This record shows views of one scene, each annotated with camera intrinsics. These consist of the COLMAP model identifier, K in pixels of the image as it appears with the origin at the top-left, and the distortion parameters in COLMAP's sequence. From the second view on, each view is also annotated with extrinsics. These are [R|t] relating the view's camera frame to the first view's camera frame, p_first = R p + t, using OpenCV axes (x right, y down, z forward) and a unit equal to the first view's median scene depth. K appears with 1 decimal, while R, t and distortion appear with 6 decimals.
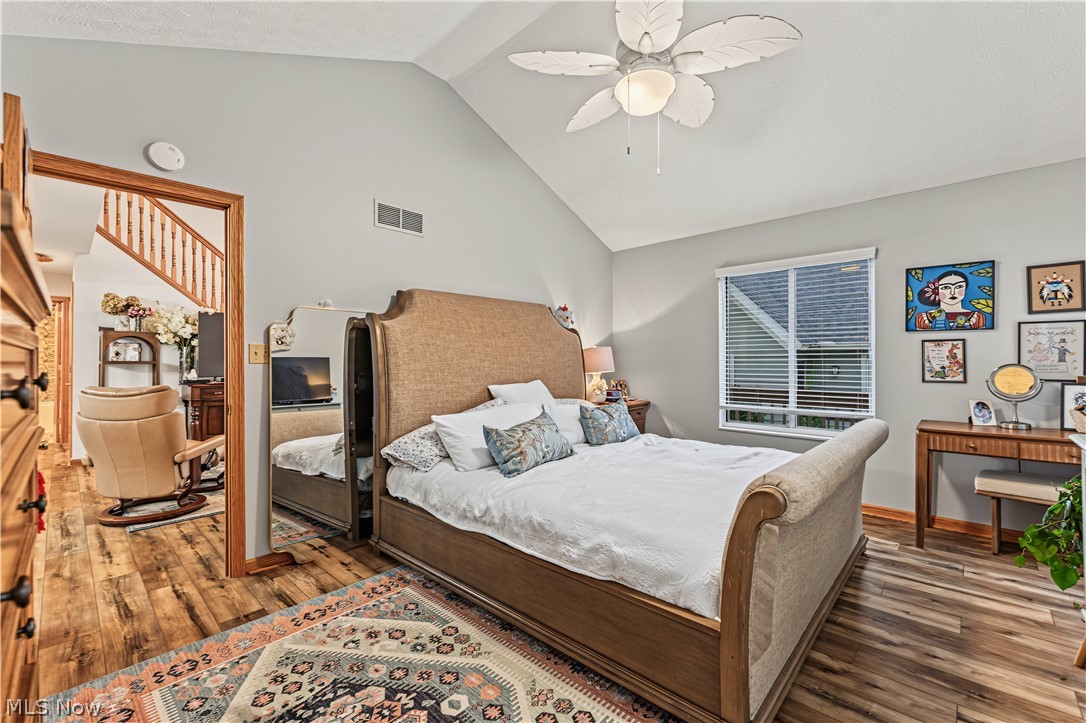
lens RADIAL K [[449.0, 0, 543.0], [0, 449.0, 361.5], [0, 0, 1]] dist [0.000392, 0.000032]
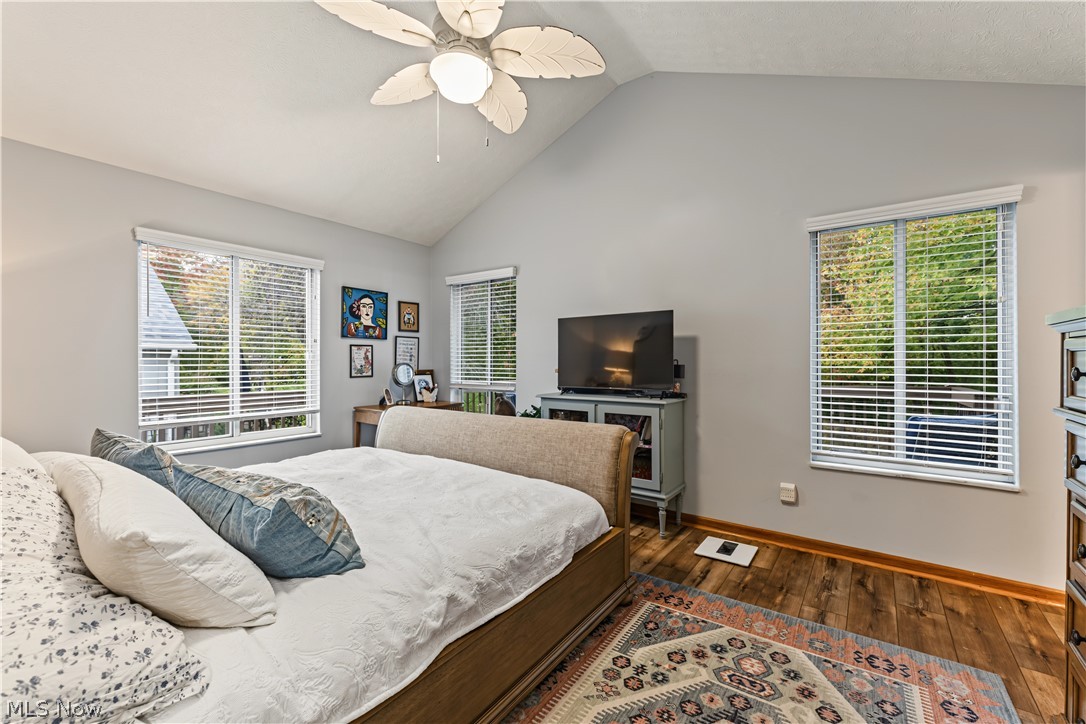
lens RADIAL K [[449.0, 0, 543.0], [0, 449.0, 362.0], [0, 0, 1]] dist [0.000392, 0.000032]
pose [[-0.121089, 0.000347, 0.992642, -0.505722], [0.000609, 1.000000, -0.000275, 0.002417], [-0.992641, 0.000571, -0.121089, 0.643144]]
